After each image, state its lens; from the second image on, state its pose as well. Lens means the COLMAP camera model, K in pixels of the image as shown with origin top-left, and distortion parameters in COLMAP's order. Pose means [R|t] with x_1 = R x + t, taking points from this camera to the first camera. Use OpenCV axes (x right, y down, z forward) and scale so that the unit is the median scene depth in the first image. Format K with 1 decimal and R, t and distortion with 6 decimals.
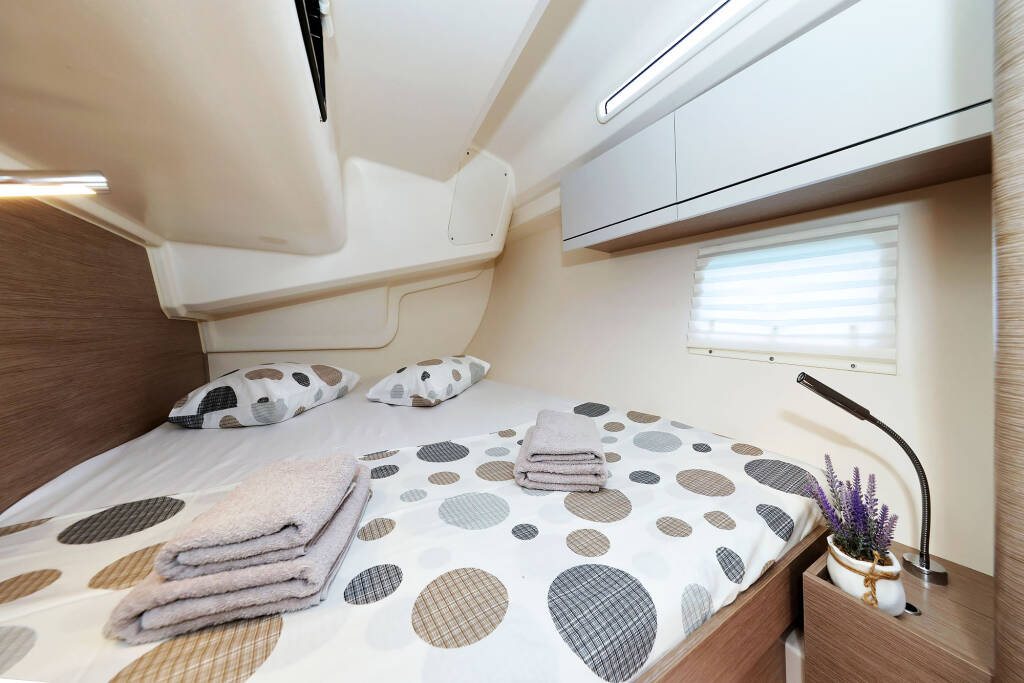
lens RADIAL K [[368.6, 0, 512.0], [0, 368.6, 341.5], [0, 0, 1]] dist [-0.000302, -0.000275]
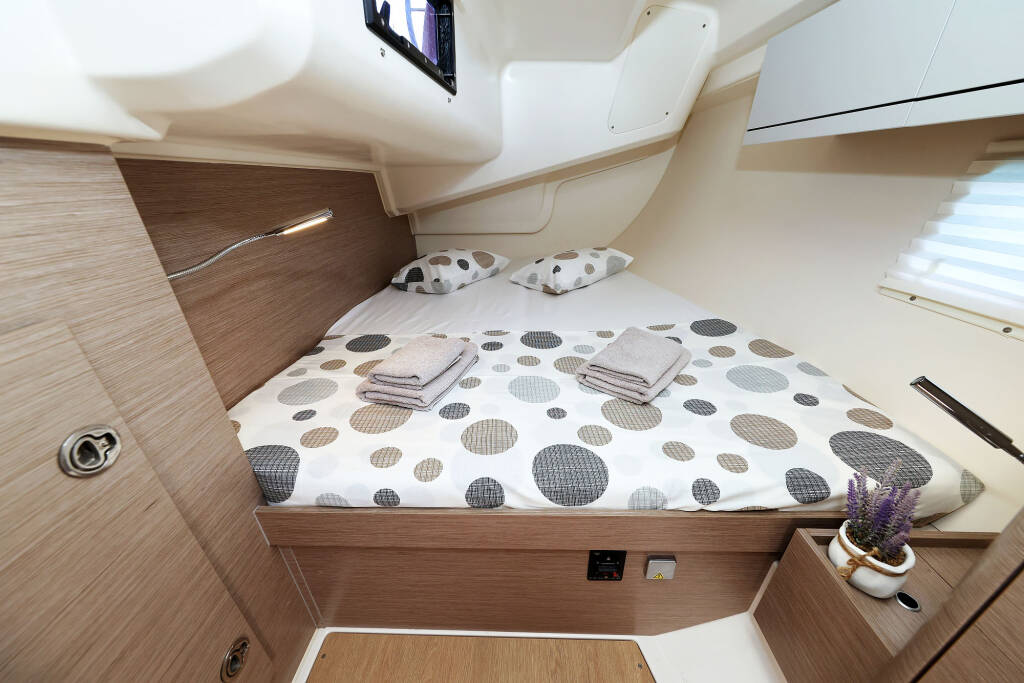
lens RADIAL K [[361.3, 0, 516.6], [0, 361.3, 347.4], [0, 0, 1]] dist [0.000595, -0.000064]
pose [[0.856241, 0.296807, -0.422797, 0.341593], [-0.086146, 0.889040, 0.449652, -0.298370], [0.509343, -0.348588, 0.786801, -0.132857]]
